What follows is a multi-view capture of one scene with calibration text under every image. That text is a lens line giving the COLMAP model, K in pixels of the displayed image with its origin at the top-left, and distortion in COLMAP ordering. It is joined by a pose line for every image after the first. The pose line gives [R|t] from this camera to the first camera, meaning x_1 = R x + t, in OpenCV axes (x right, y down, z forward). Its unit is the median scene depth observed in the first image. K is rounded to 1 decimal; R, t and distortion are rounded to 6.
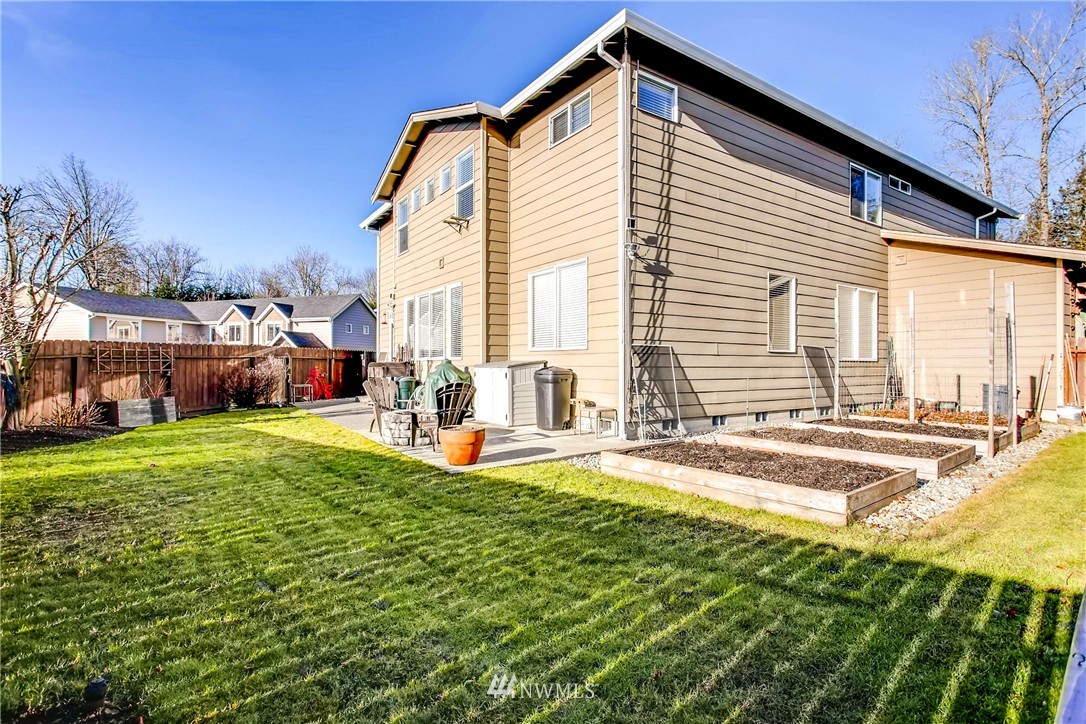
lens RADIAL K [[524.6, 0, 540.3], [0, 524.6, 356.1], [0, 0, 1]] dist [-0.003005, -0.000228]
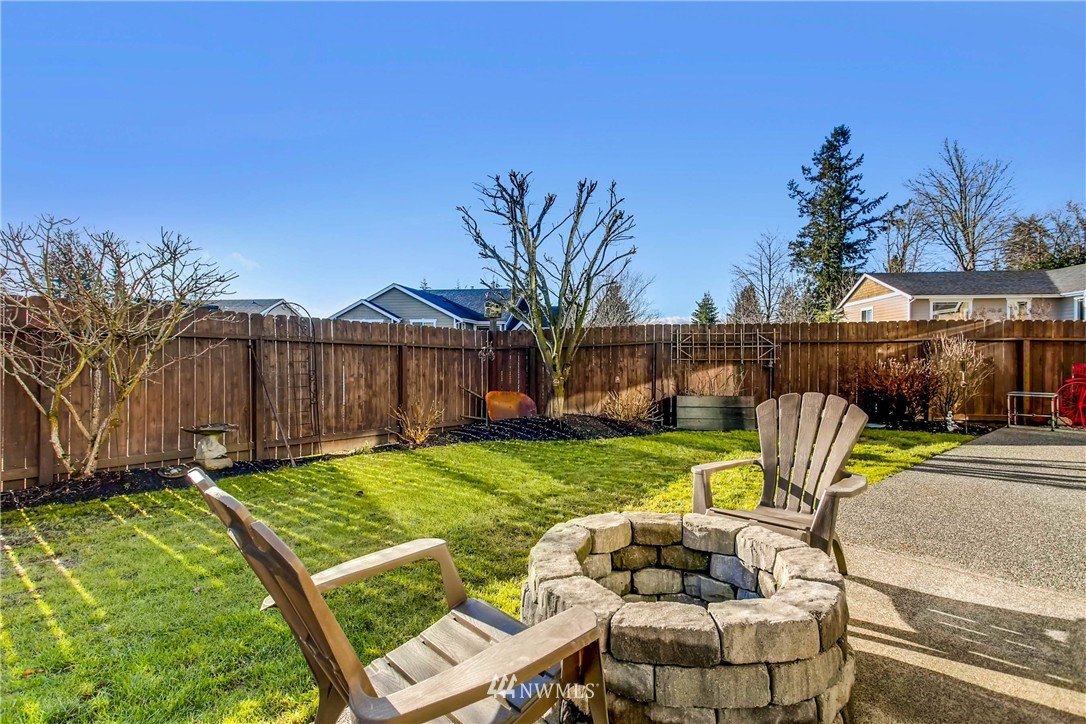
lens RADIAL K [[524.6, 0, 540.3], [0, 524.6, 356.1], [0, 0, 1]] dist [-0.003005, -0.000228]
pose [[0.120366, 0.015483, -0.992609, -0.039729], [0.009029, 0.999820, 0.016690, 0.006637], [0.992689, -0.010972, 0.120204, 0.557284]]
